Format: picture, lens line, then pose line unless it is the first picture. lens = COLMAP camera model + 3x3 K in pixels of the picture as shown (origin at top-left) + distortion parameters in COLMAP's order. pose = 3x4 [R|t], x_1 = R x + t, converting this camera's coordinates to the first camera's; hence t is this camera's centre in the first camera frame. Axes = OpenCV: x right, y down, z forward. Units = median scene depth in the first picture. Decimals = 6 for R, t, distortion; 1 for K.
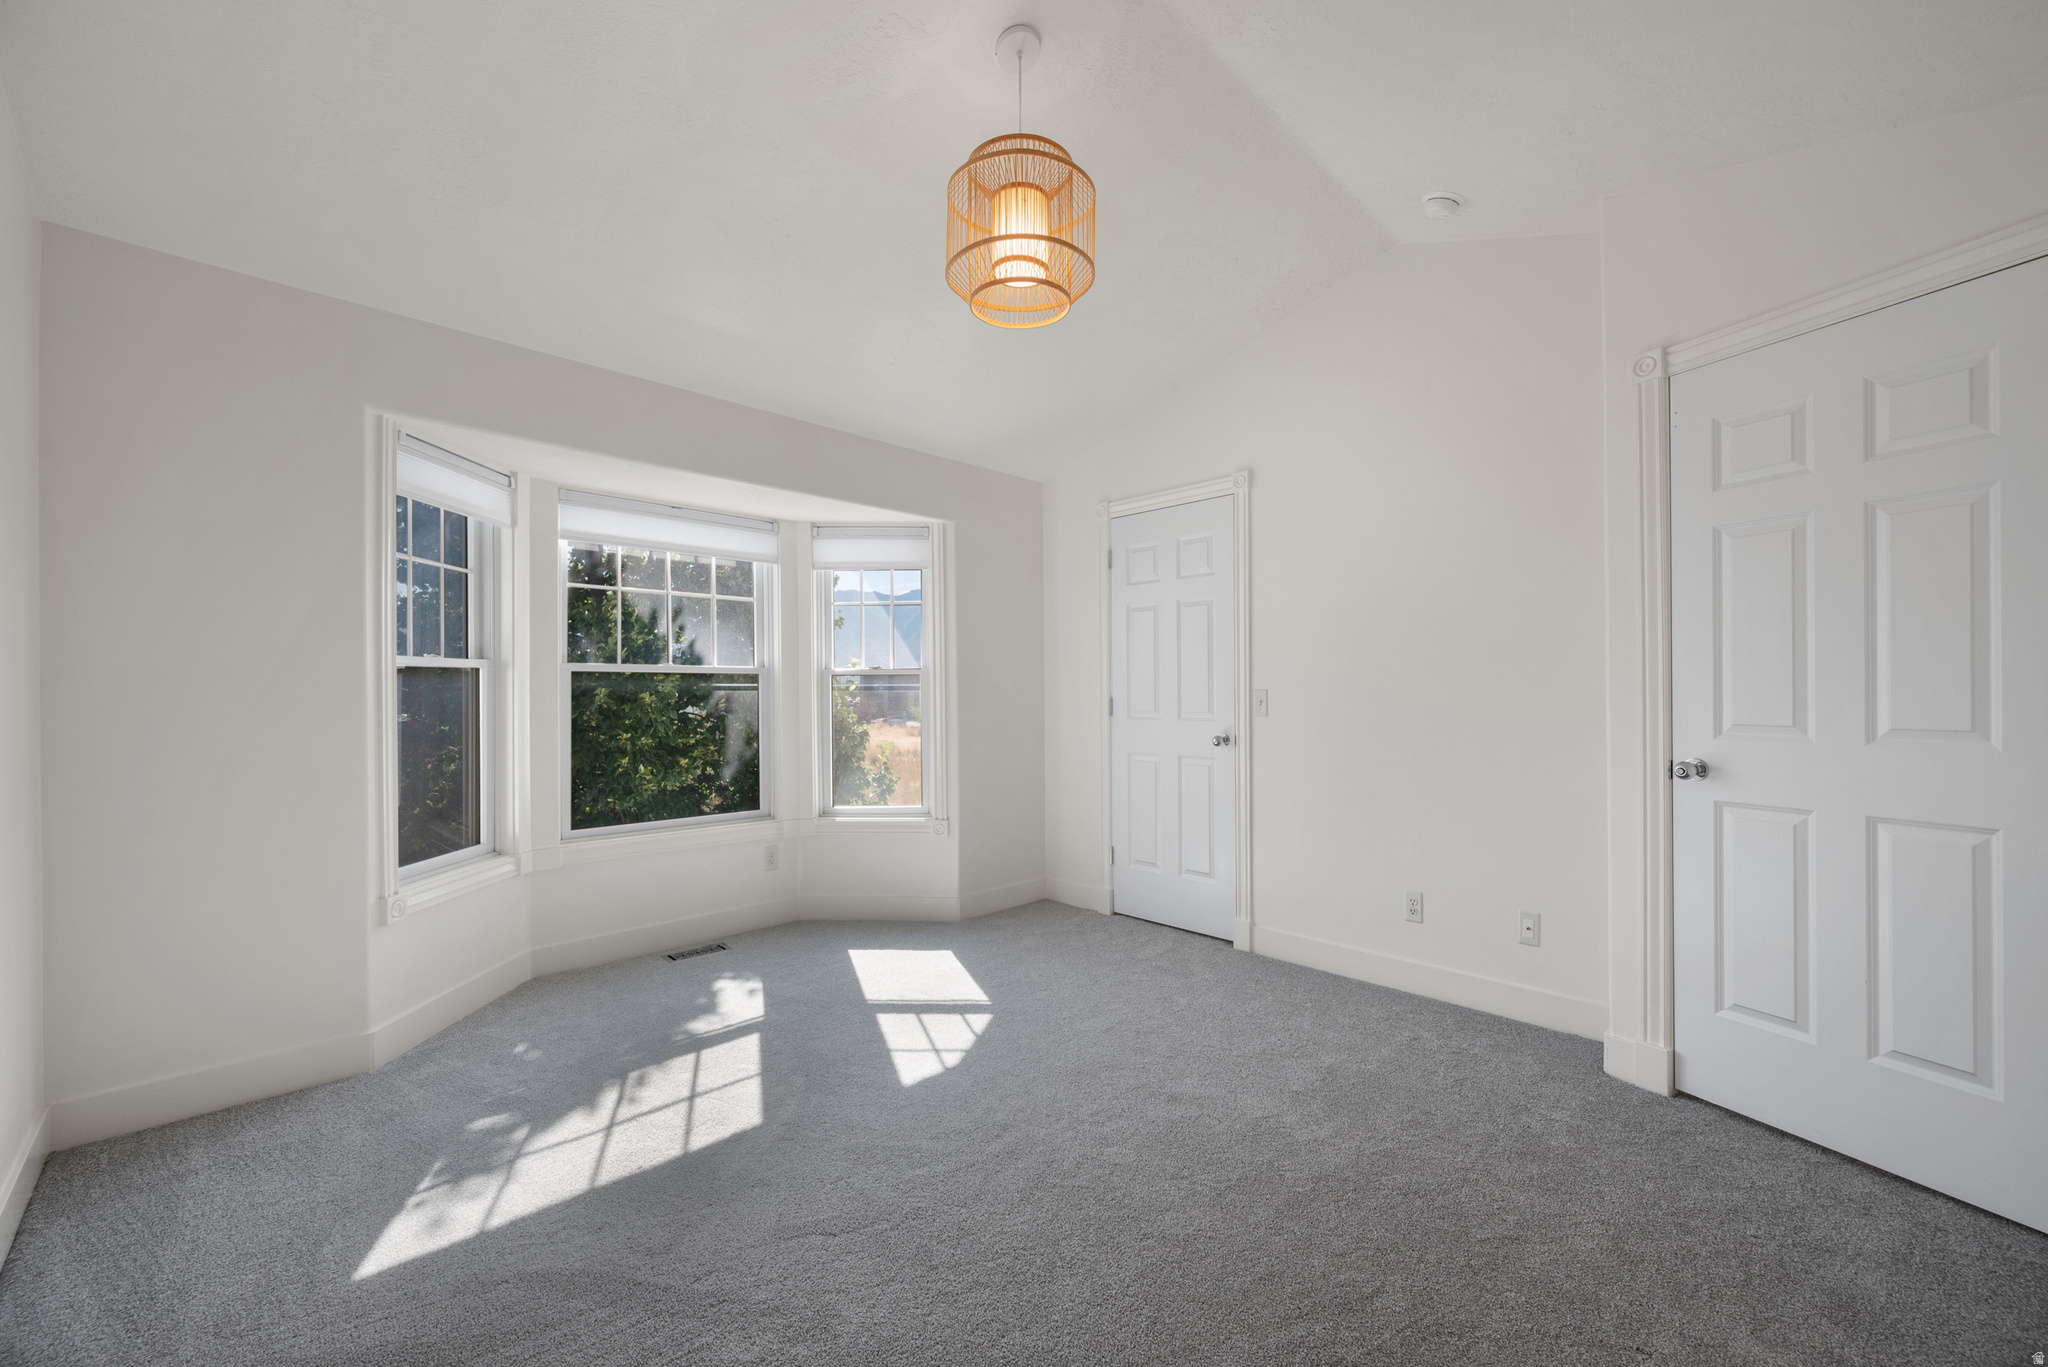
lens RADIAL K [[825.1, 0, 1023.6], [0, 825.1, 694.3], [0, 0, 1]] dist [0.000690, 0.000105]
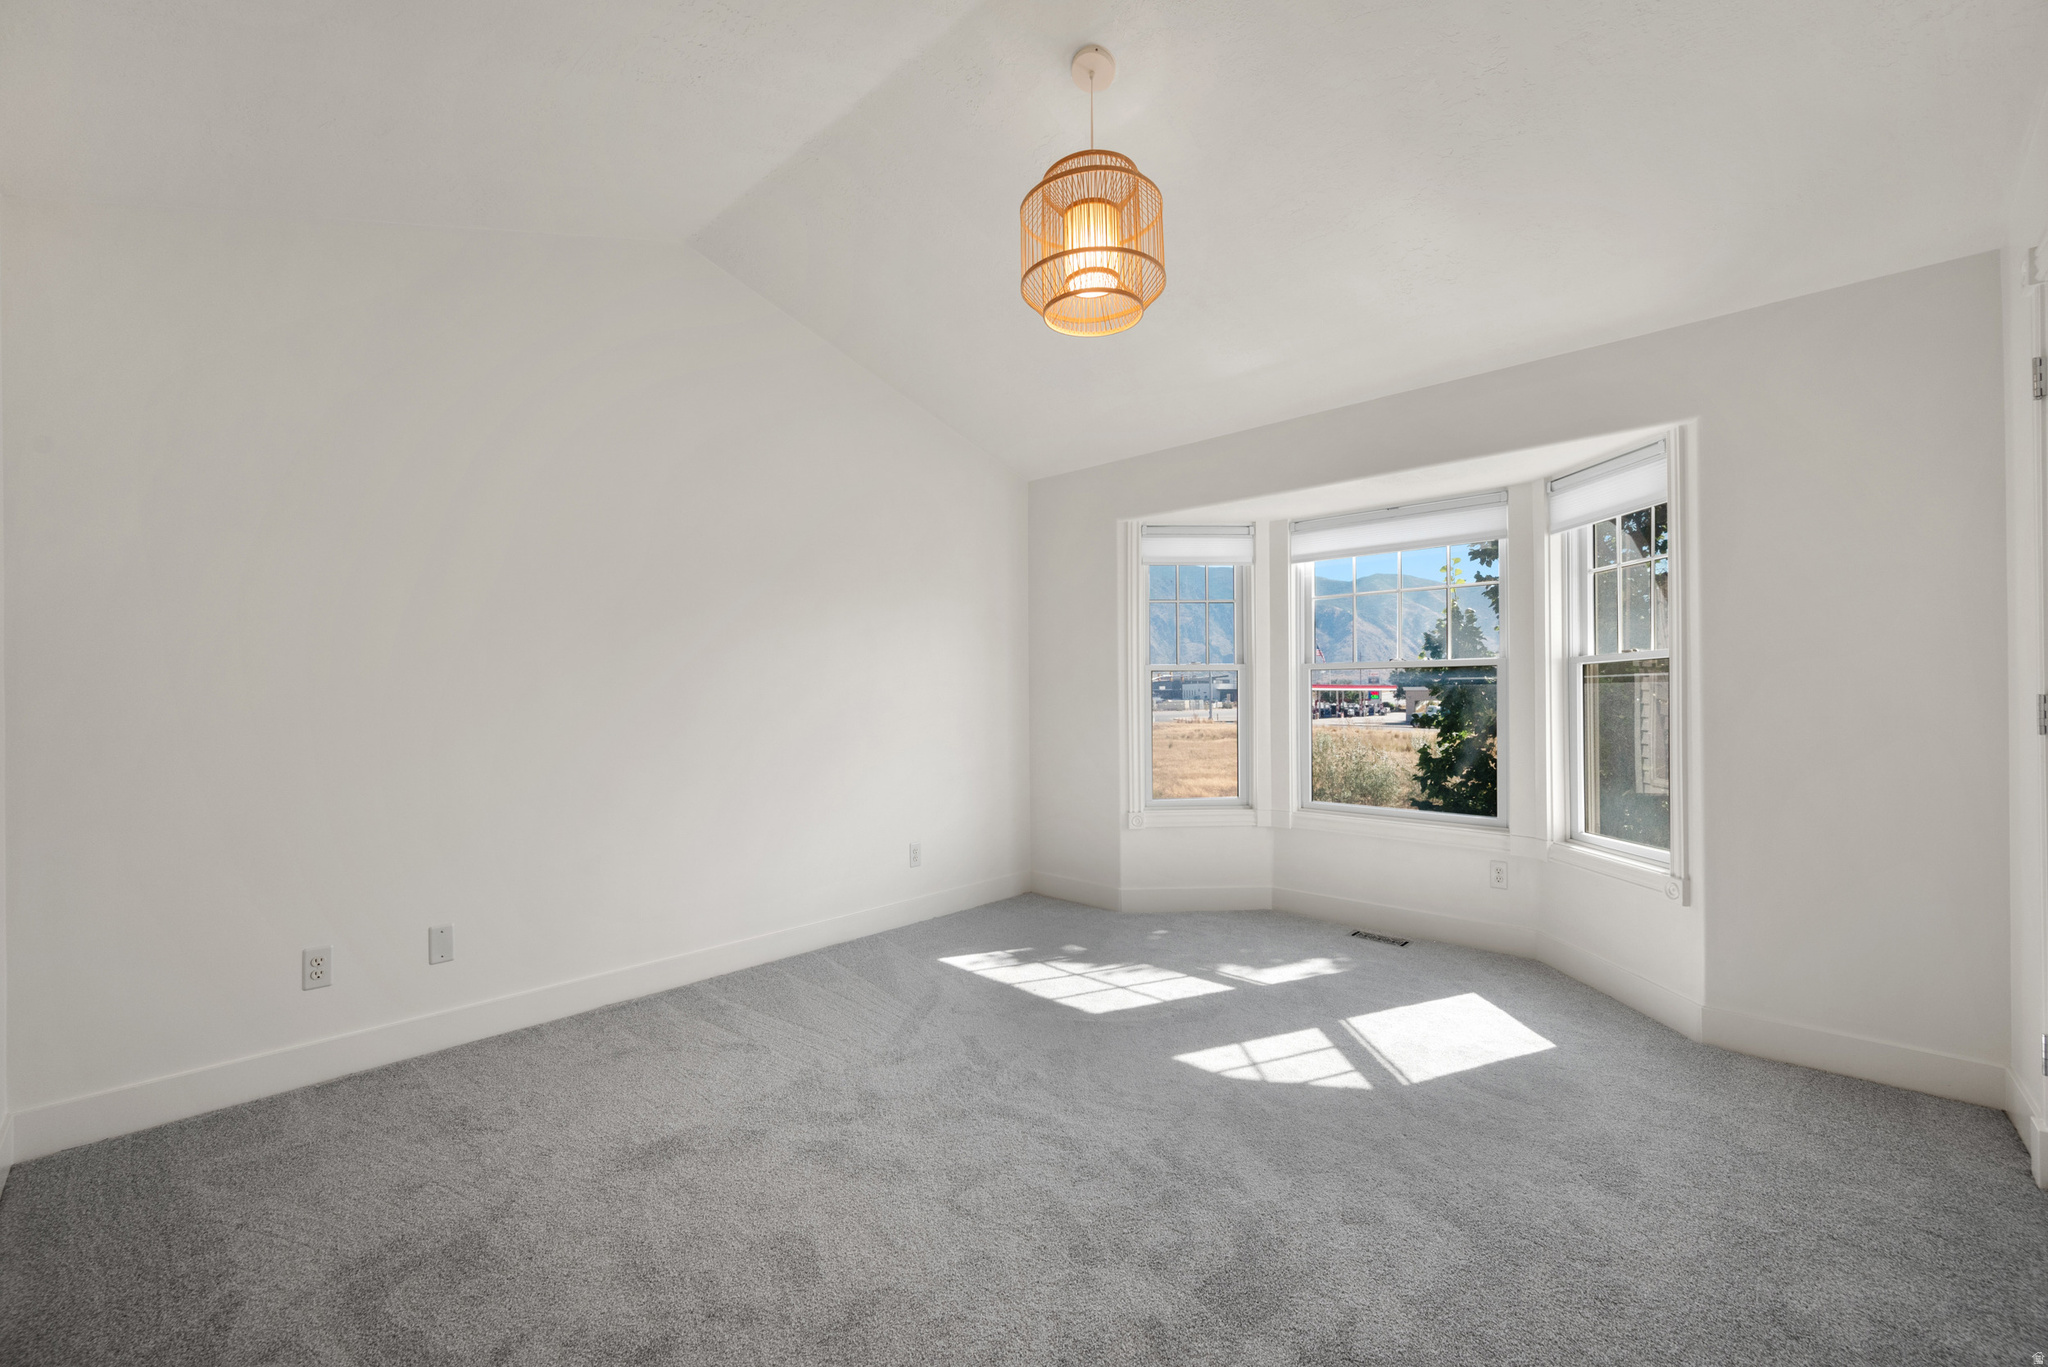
lens RADIAL K [[827.3, 0, 1030.6], [0, 827.3, 672.5], [0, 0, 1]] dist [0.001022, 0.000568]
pose [[0.034623, -0.022380, -0.999150, 0.769248], [0.003919, 0.999745, -0.022258, 0.002203], [0.999393, -0.003145, 0.034702, 0.649298]]
